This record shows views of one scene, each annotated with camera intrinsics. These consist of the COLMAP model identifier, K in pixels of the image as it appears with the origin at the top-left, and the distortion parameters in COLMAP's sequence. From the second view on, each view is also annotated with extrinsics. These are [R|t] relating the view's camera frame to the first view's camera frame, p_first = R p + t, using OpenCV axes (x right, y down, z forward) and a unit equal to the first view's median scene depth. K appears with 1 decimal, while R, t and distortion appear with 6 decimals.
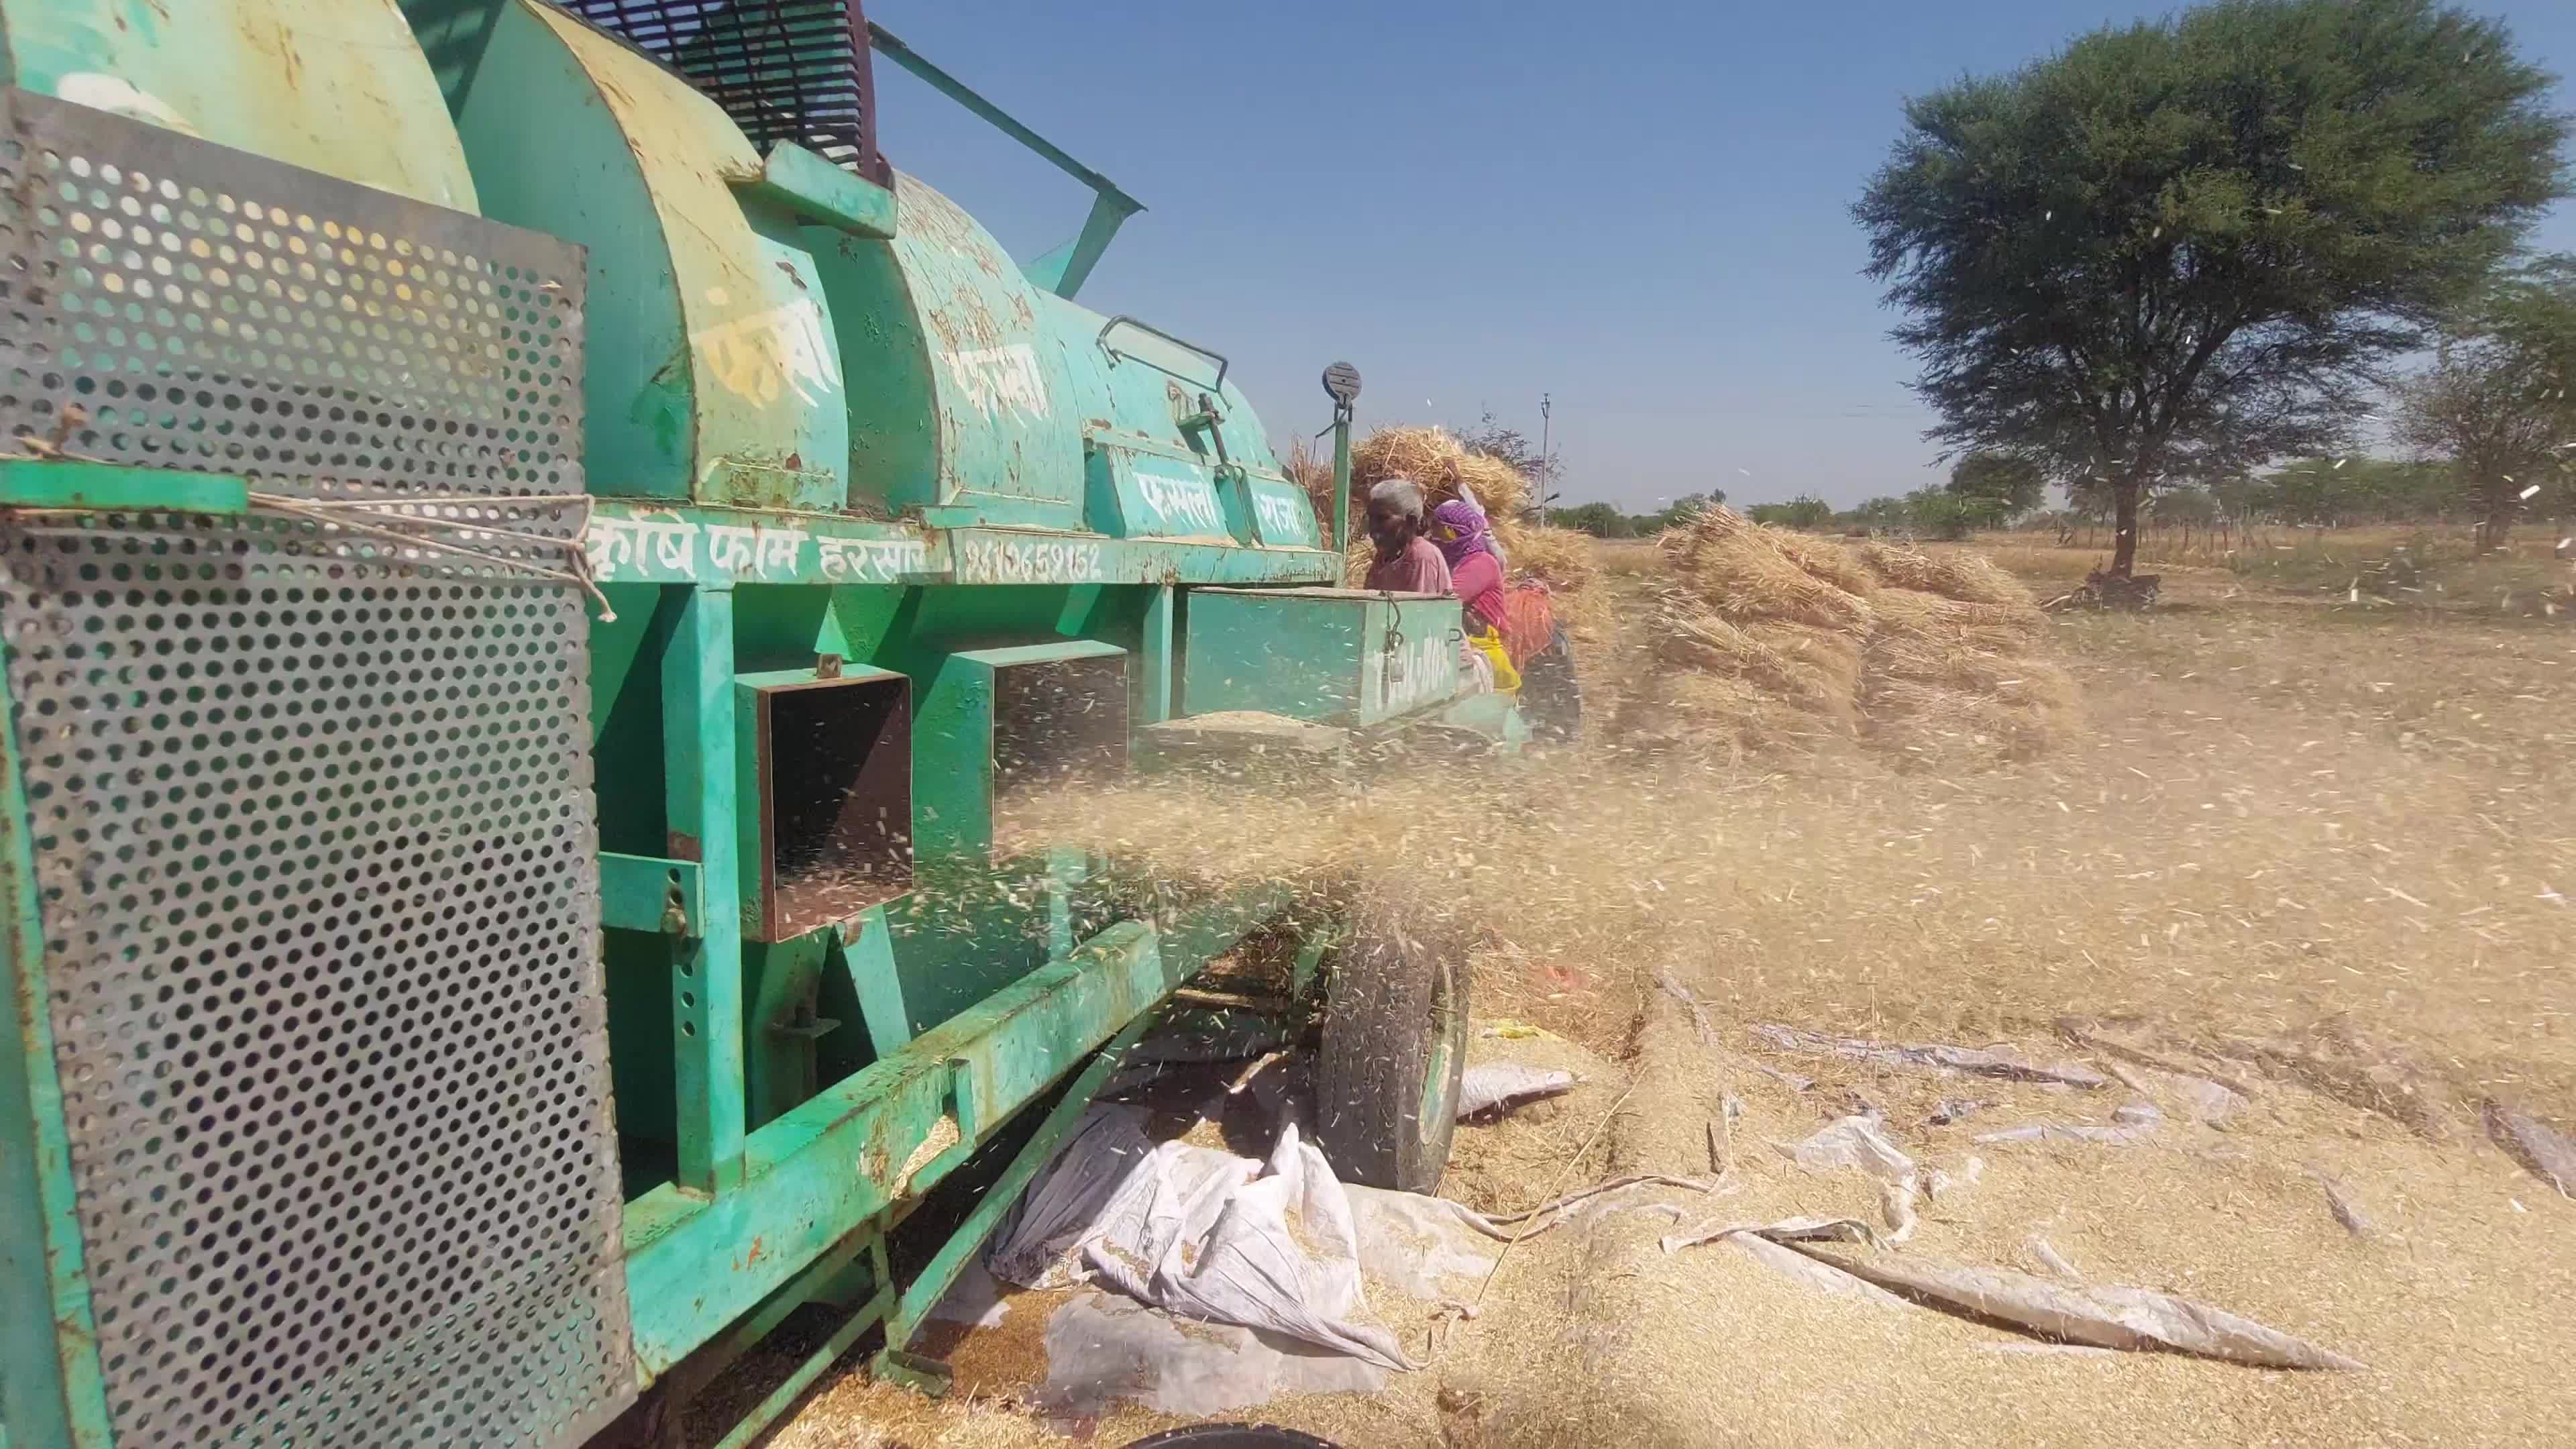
lens RADIAL K [[1176.3, 0, 1312.4], [0, 1176.3, 711.6], [0, 0, 1]] dist [-0.008148, -0.002458]
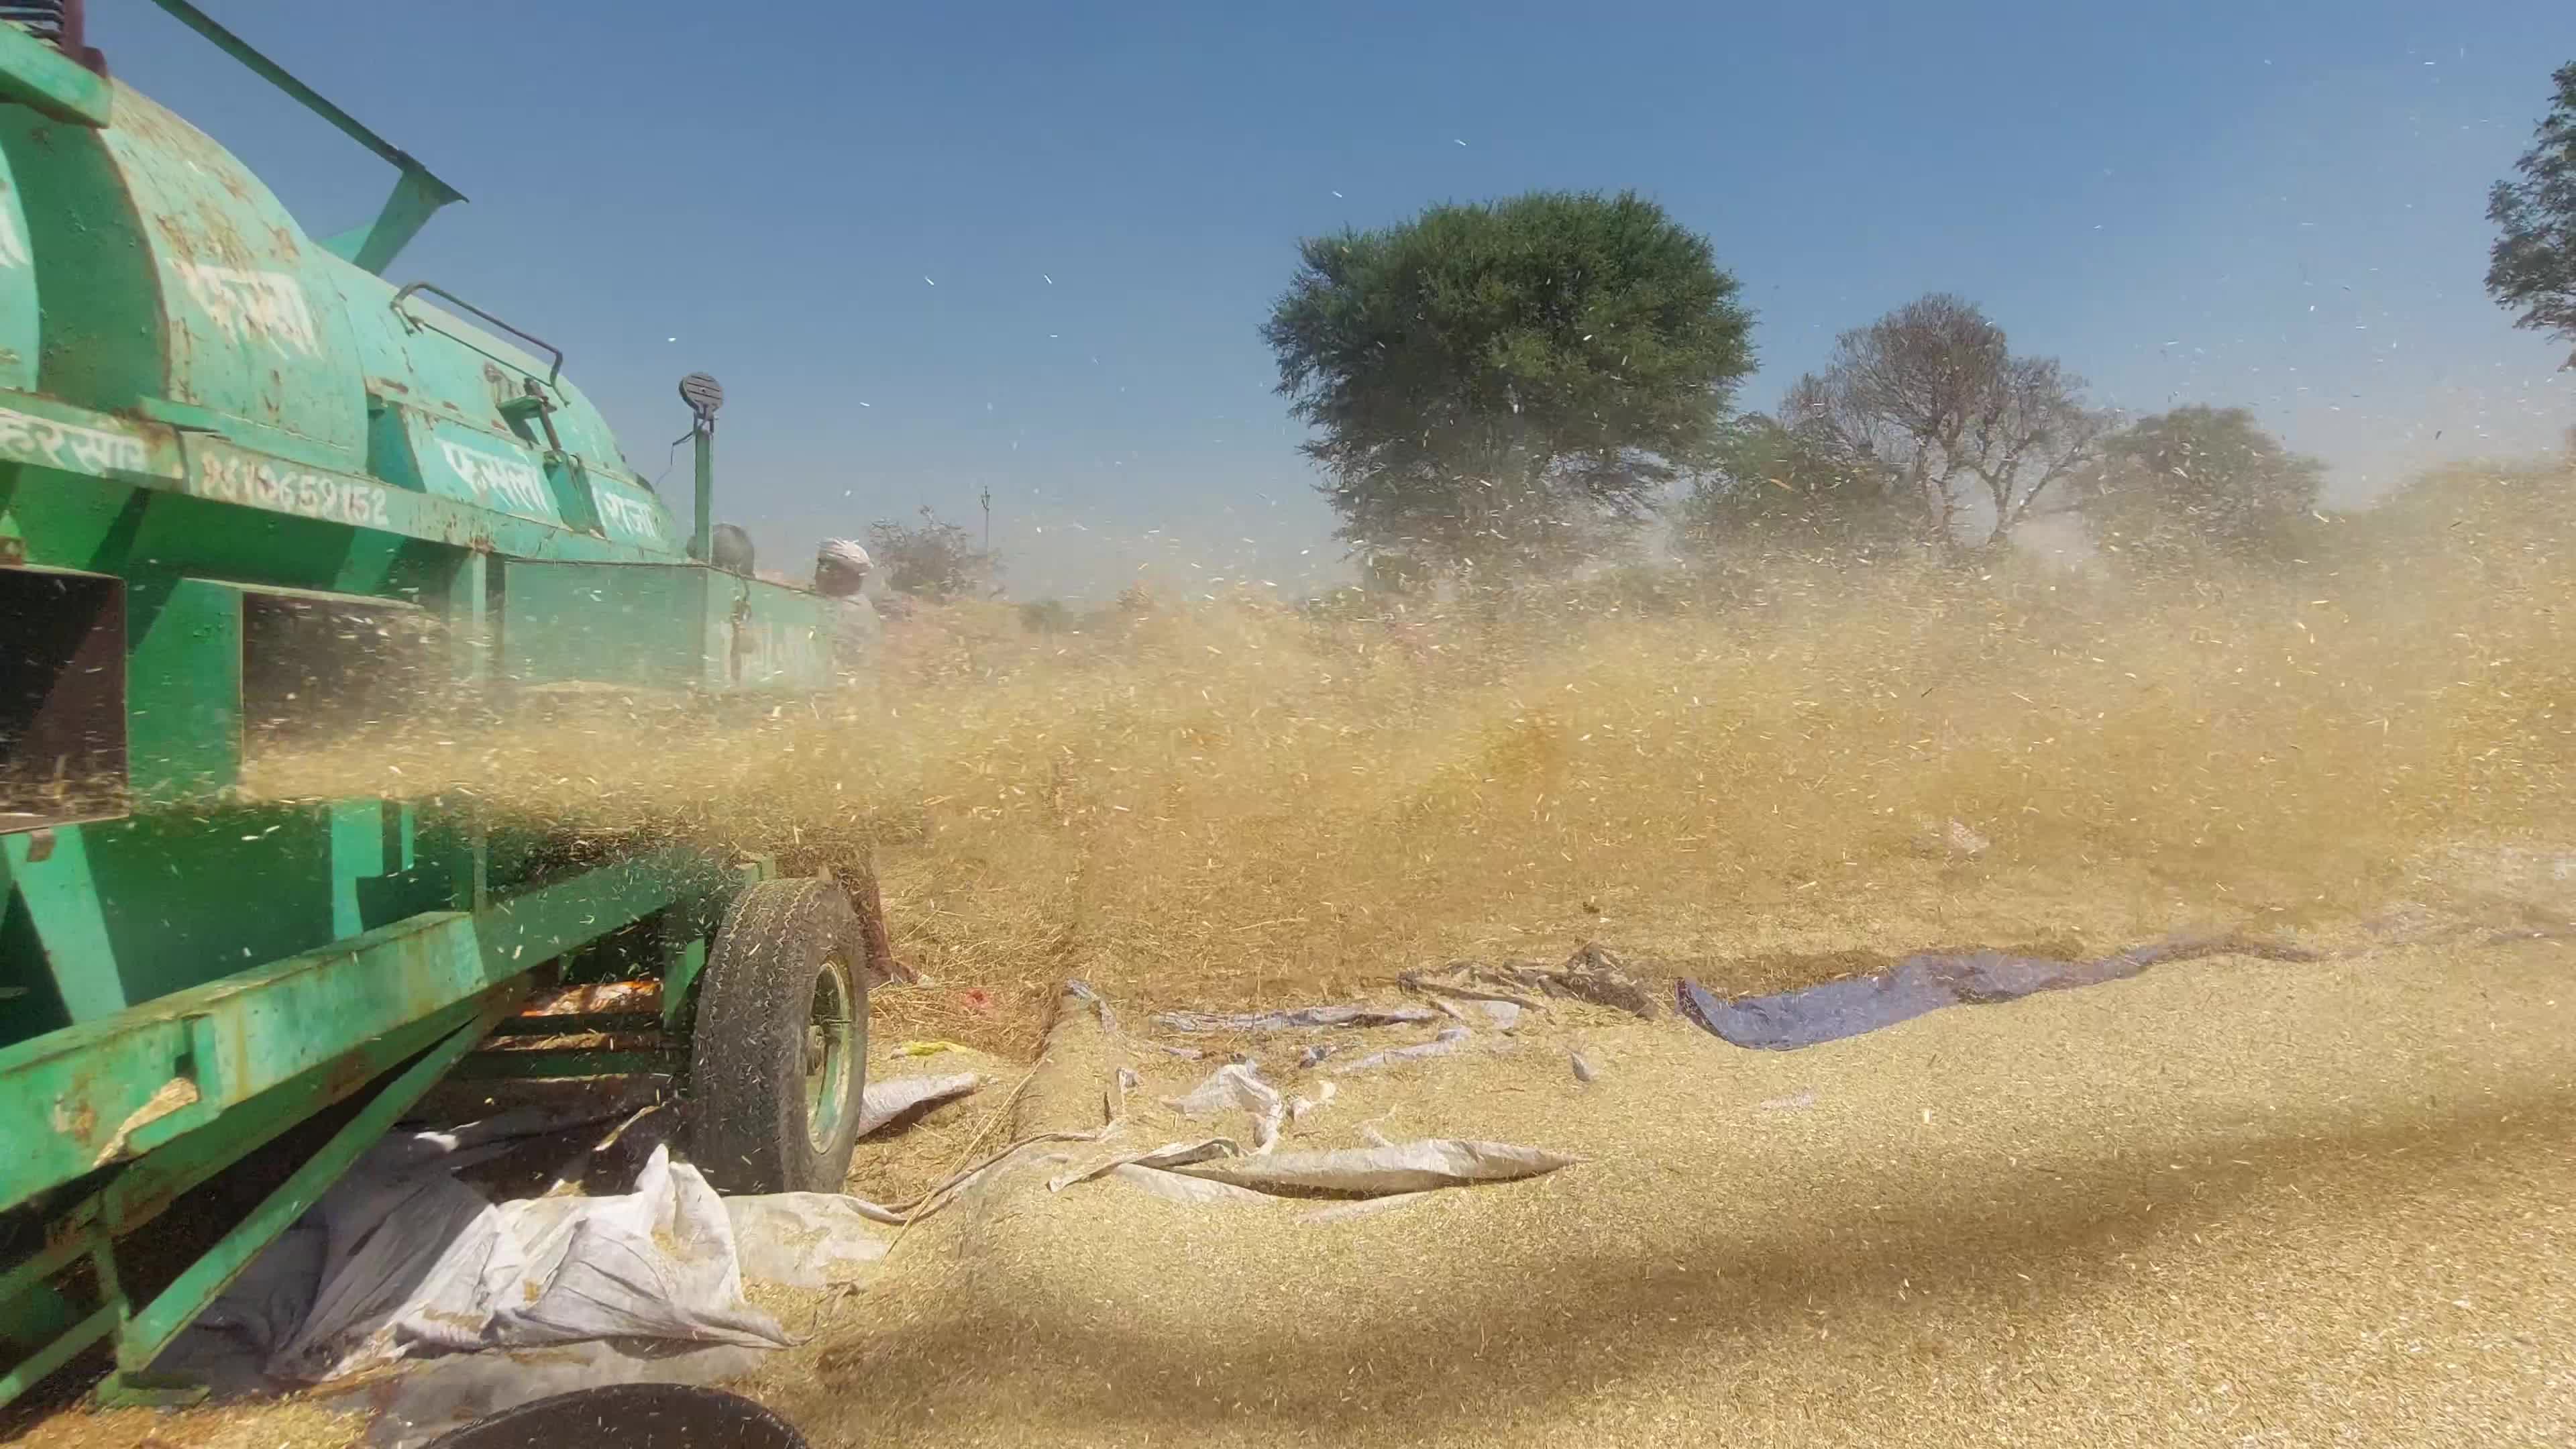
lens RADIAL K [[1216.8, 0, 1306.8], [0, 1216.8, 719.0], [0, 0, 1]] dist [-0.015648, -0.000874]
pose [[0.904800, -0.034675, 0.424422, 0.053502], [0.069553, 0.995329, -0.066958, 0.116128], [-0.420117, 0.090103, 0.902986, -0.128600]]
